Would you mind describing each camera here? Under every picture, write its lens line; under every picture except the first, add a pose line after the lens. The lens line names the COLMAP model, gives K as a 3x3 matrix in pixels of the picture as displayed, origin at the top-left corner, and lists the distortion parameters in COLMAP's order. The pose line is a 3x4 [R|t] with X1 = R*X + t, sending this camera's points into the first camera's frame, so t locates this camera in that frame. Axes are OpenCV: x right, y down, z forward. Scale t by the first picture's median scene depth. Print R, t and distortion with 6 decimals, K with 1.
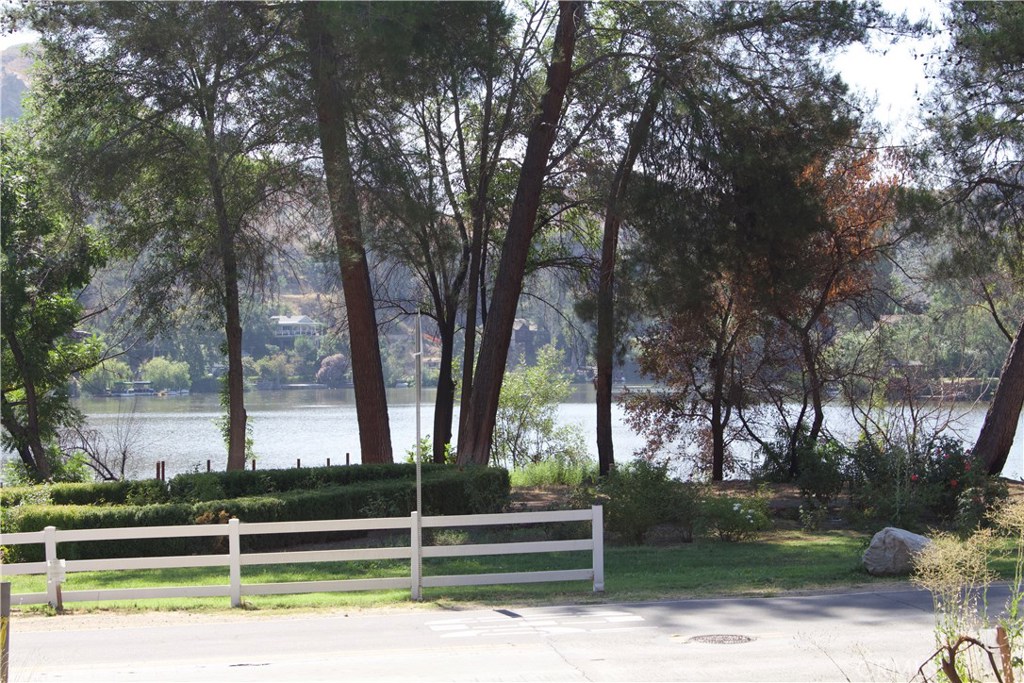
lens RADIAL K [[2290.0, 0, 512.0], [0, 2290.0, 341.5], [0, 0, 1]] dist [0.005399, 0.193125]
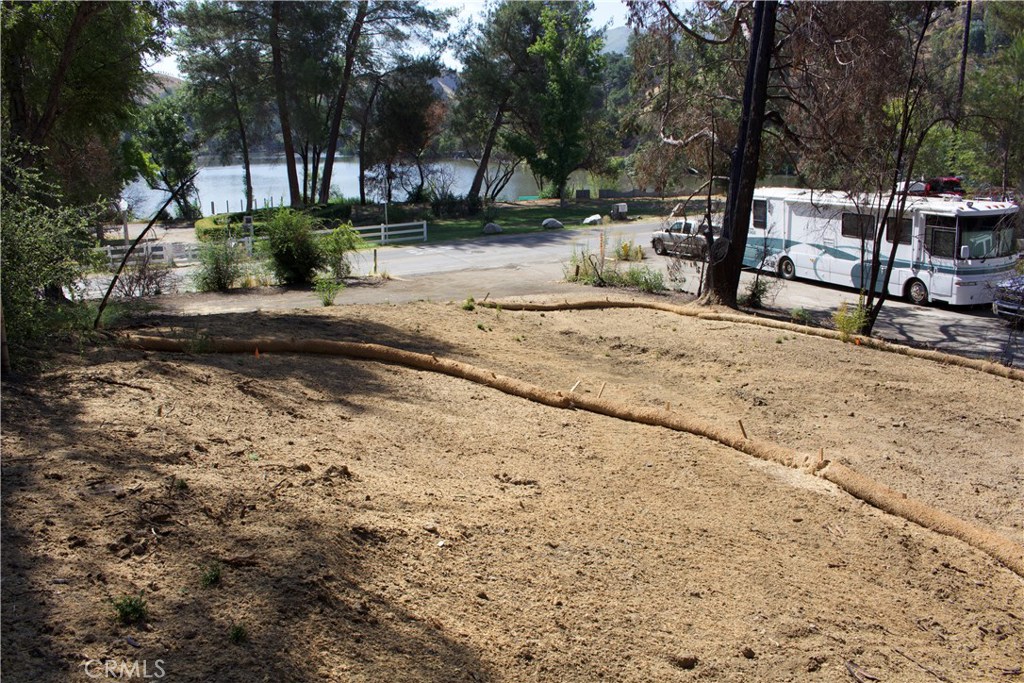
lens RADIAL K [[850.2, 0, 494.1], [0, 850.2, 340.3], [0, 0, 1]] dist [-0.158580, 0.125042]
pose [[0.951157, -0.076753, 0.299014, -0.173350], [0.002068, 0.970161, 0.242451, -0.048673], [-0.308700, -0.229991, 0.922935, -0.273934]]
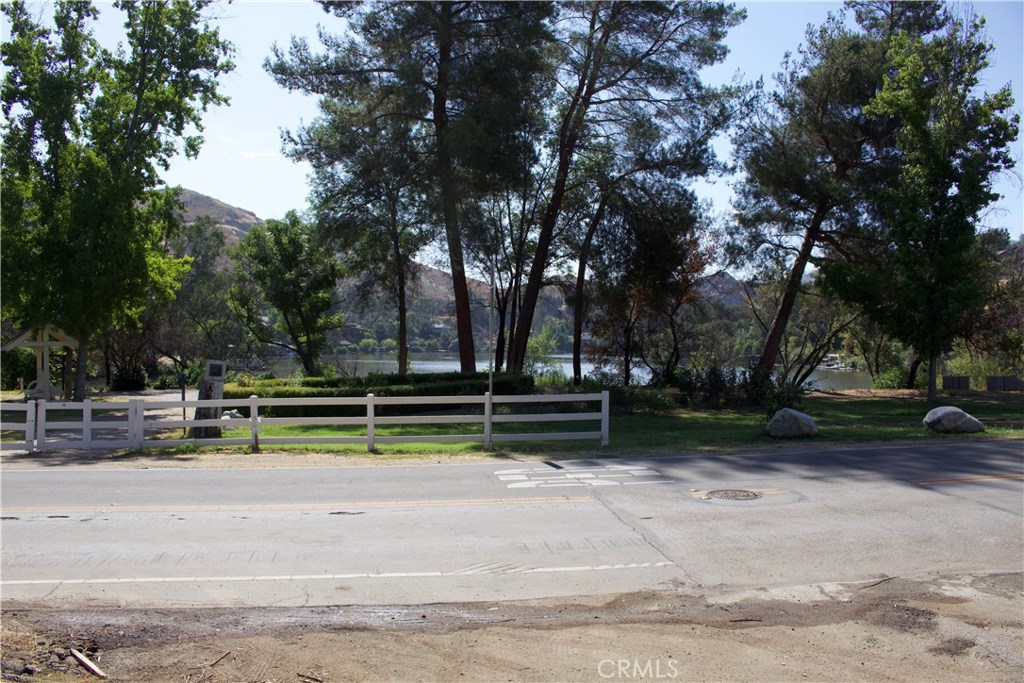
lens RADIAL K [[850.2, 0, 494.1], [0, 850.2, 340.3], [0, 0, 1]] dist [-0.158580, 0.125042]
pose [[0.999243, 0.020747, -0.032905, -0.010856], [-0.020638, 0.999780, 0.003651, 0.020122], [0.032974, -0.002969, 0.999452, 0.232502]]
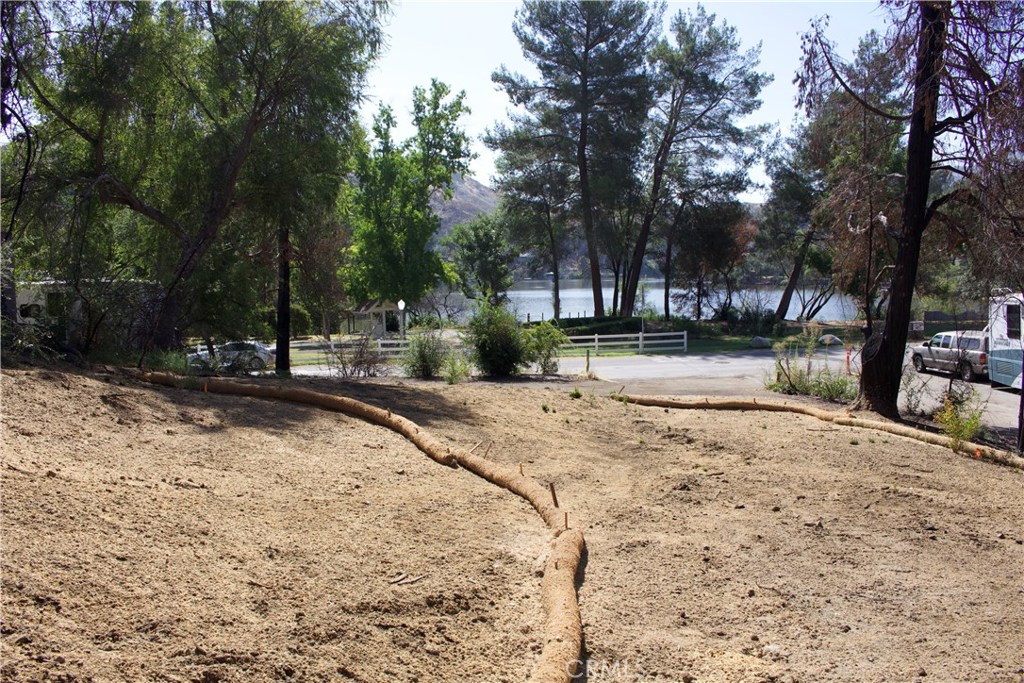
lens RADIAL K [[850.2, 0, 494.1], [0, 850.2, 340.3], [0, 0, 1]] dist [-0.158580, 0.125042]
pose [[0.992429, 0.001618, -0.122806, -0.062837], [0.009895, 0.995609, 0.093082, -0.029504], [0.122417, -0.093592, 0.988056, -0.281488]]
